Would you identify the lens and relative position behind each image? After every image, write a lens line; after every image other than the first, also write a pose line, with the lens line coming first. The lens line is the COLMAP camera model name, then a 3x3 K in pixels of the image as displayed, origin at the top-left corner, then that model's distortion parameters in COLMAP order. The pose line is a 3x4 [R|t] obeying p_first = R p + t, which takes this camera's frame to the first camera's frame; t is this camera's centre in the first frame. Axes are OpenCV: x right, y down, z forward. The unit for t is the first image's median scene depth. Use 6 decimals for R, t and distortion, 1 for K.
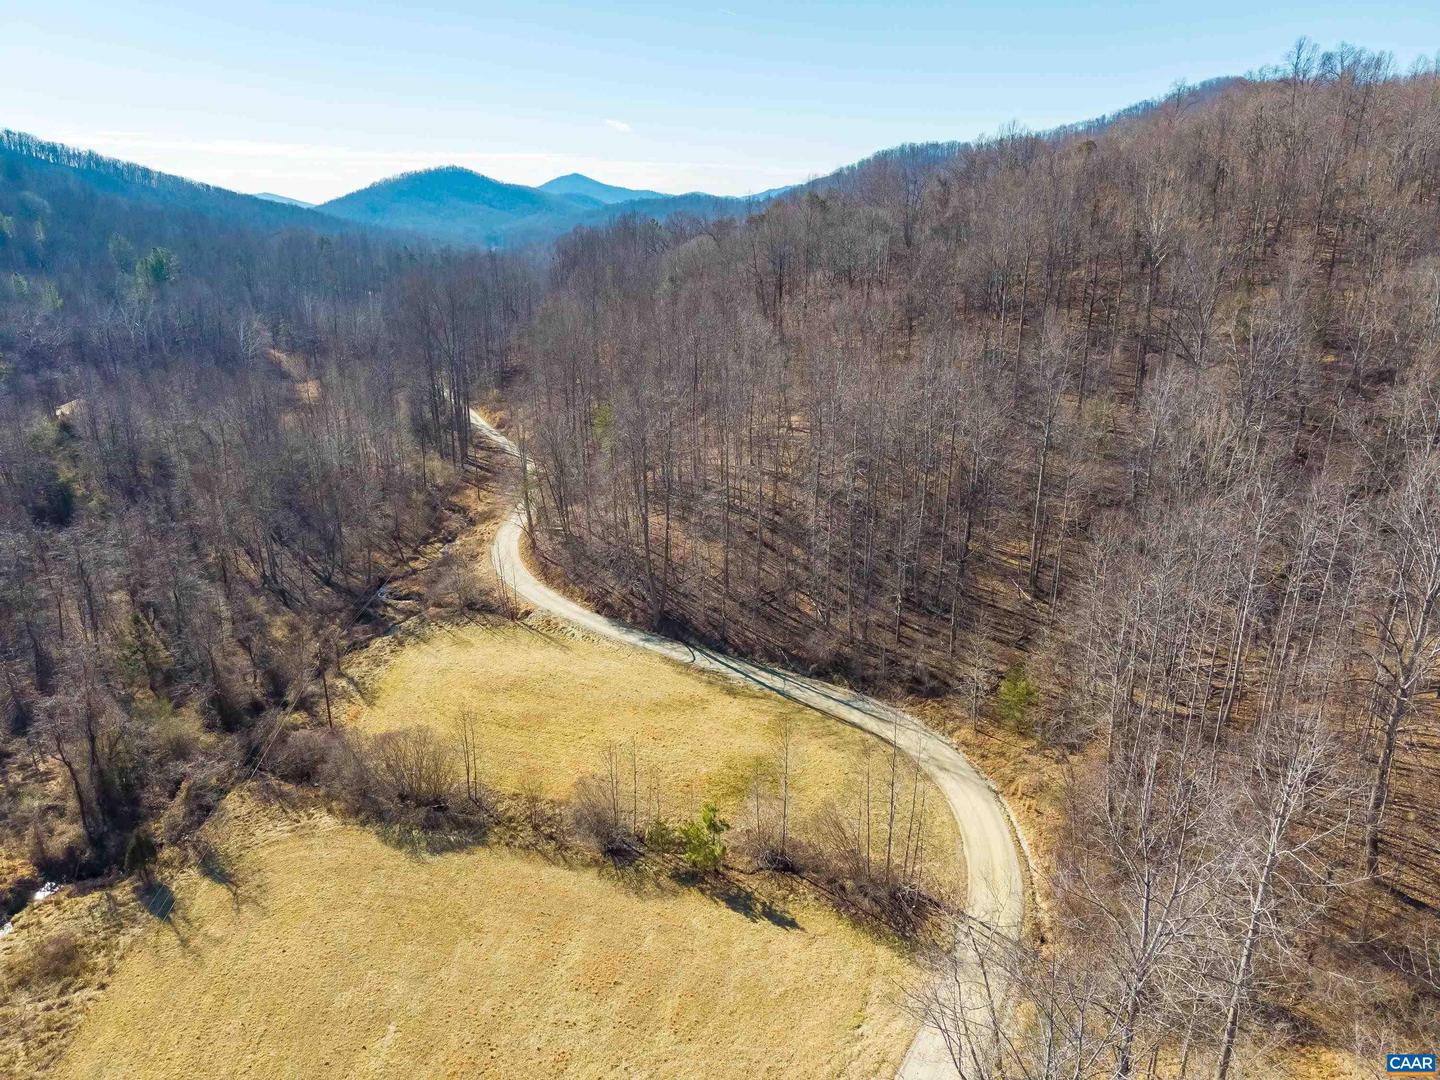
lens RADIAL K [[967.4, 0, 721.3], [0, 967.4, 526.9], [0, 0, 1]] dist [0.021782, -0.019737]
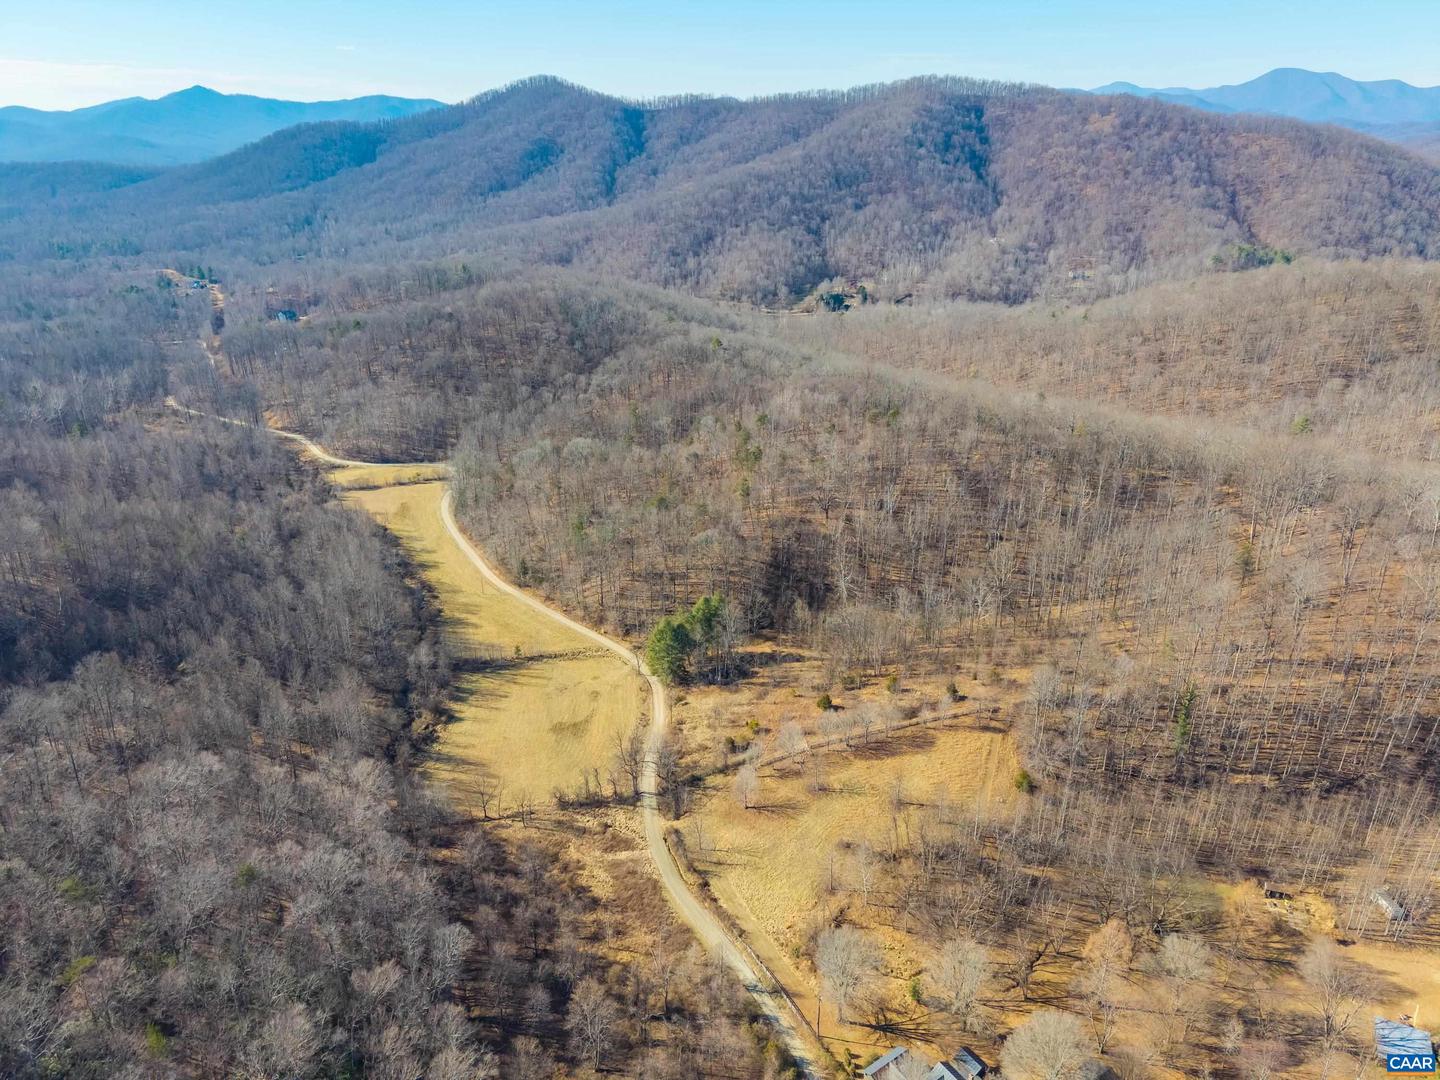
lens RADIAL K [[967.4, 0, 722.2], [0, 967.4, 534.7], [0, 0, 1]] dist [0.021782, -0.019737]
pose [[0.838028, -0.218555, 0.499942, -0.131156], [0.169831, 0.975239, 0.141657, 0.007147], [-0.518523, -0.033807, 0.854395, -0.460848]]
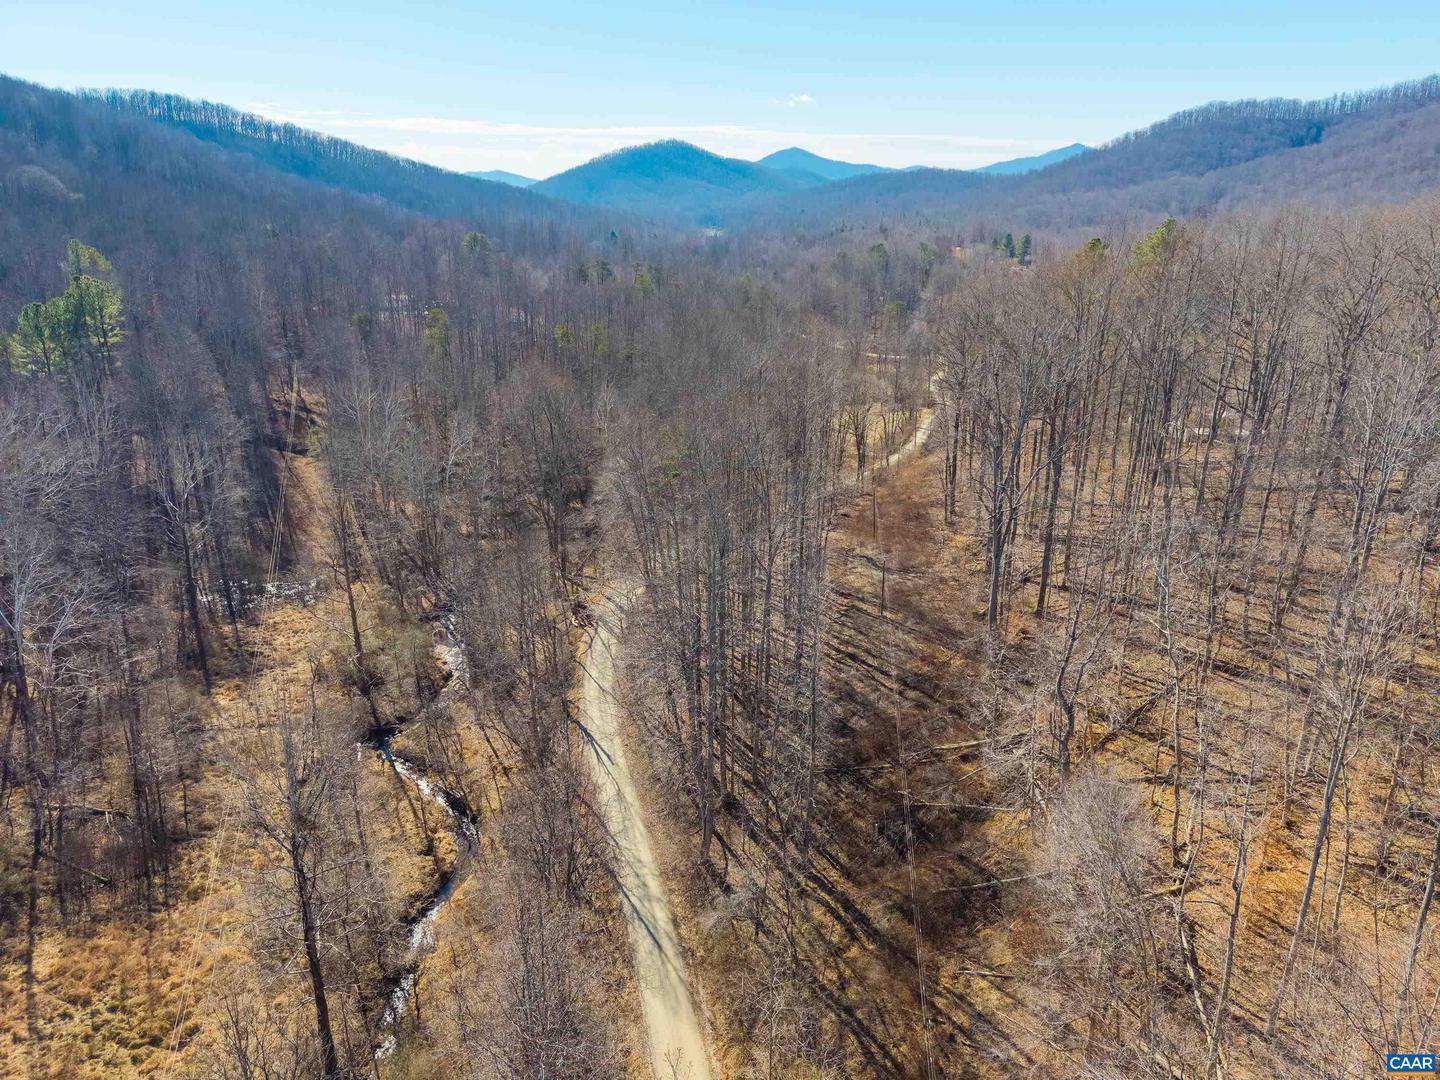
lens RADIAL K [[967.4, 0, 717.8], [0, 967.4, 540.1], [0, 0, 1]] dist [0.021782, -0.019737]
pose [[0.977964, 0.069003, -0.197041, -0.053991], [-0.062037, 0.997218, 0.041318, -0.062642], [0.199344, -0.028184, 0.979524, 0.184608]]
